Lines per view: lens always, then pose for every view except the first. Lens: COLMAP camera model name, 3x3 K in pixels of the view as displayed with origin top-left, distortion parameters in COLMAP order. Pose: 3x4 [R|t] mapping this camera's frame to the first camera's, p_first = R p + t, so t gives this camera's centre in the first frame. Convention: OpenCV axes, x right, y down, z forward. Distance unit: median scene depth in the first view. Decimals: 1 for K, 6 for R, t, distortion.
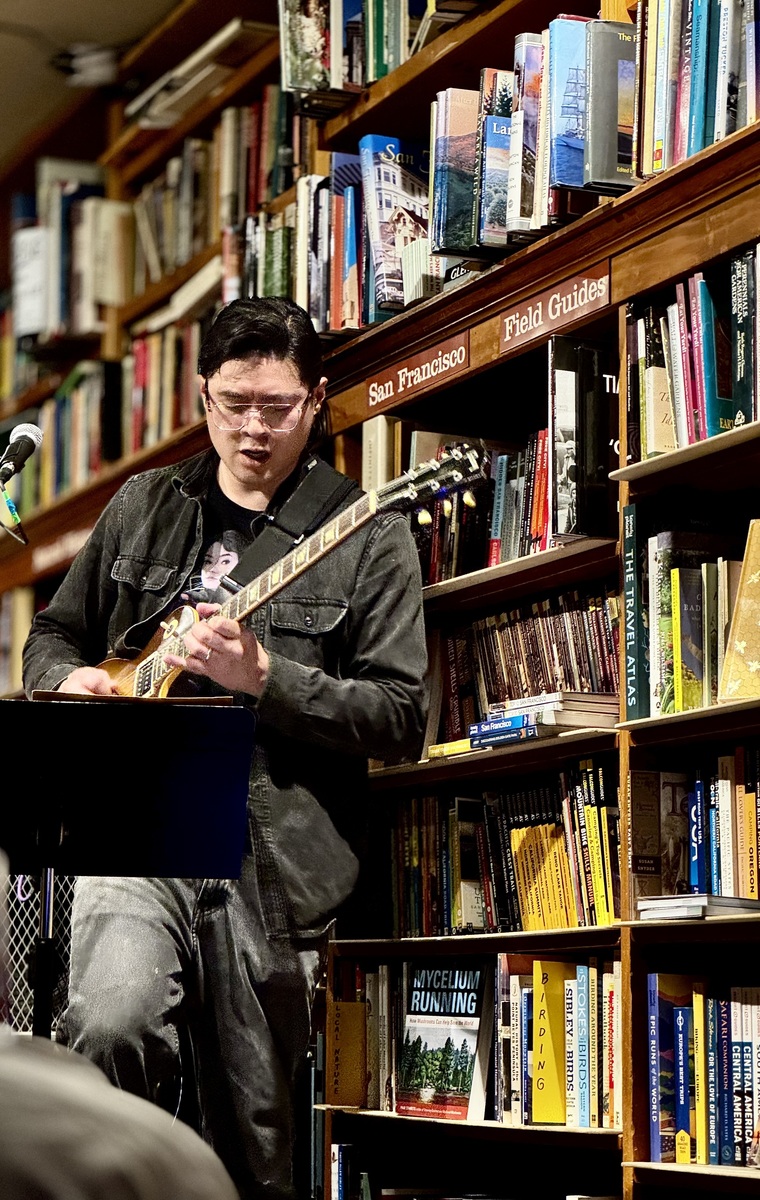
lens RADIAL K [[2632.8, 0, 358.8], [0, 2632.8, 569.2], [0, 0, 1]] dist [0.314706, 0.000000]
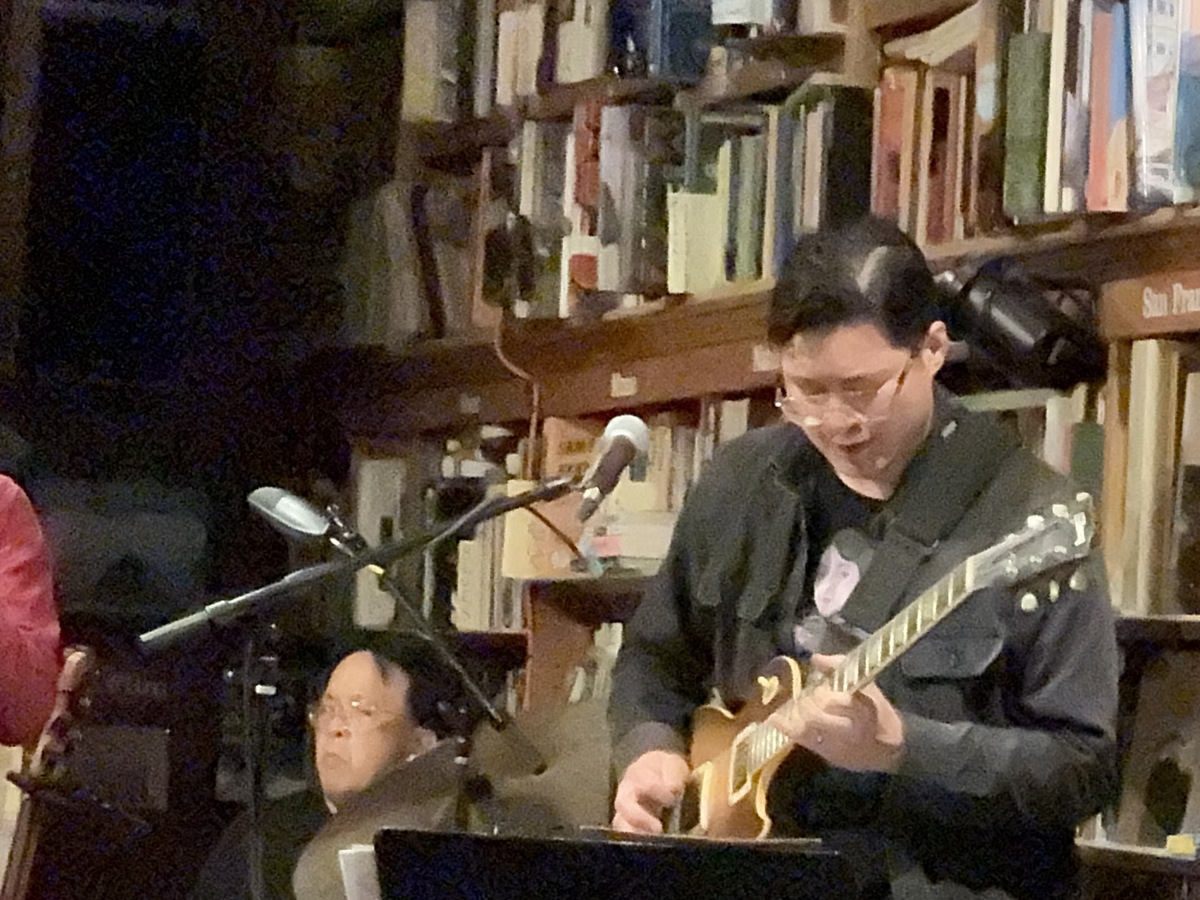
lens RADIAL K [[7846.0, 0, 600.3], [0, 7846.0, 450.0], [0, 0, 1]] dist [-0.387526, 0.000000]
pose [[0.980562, 0.026758, -0.194375, 0.266824], [-0.002872, 0.992508, 0.122145, -0.280403], [0.196187, -0.119213, 0.973293, -1.043858]]
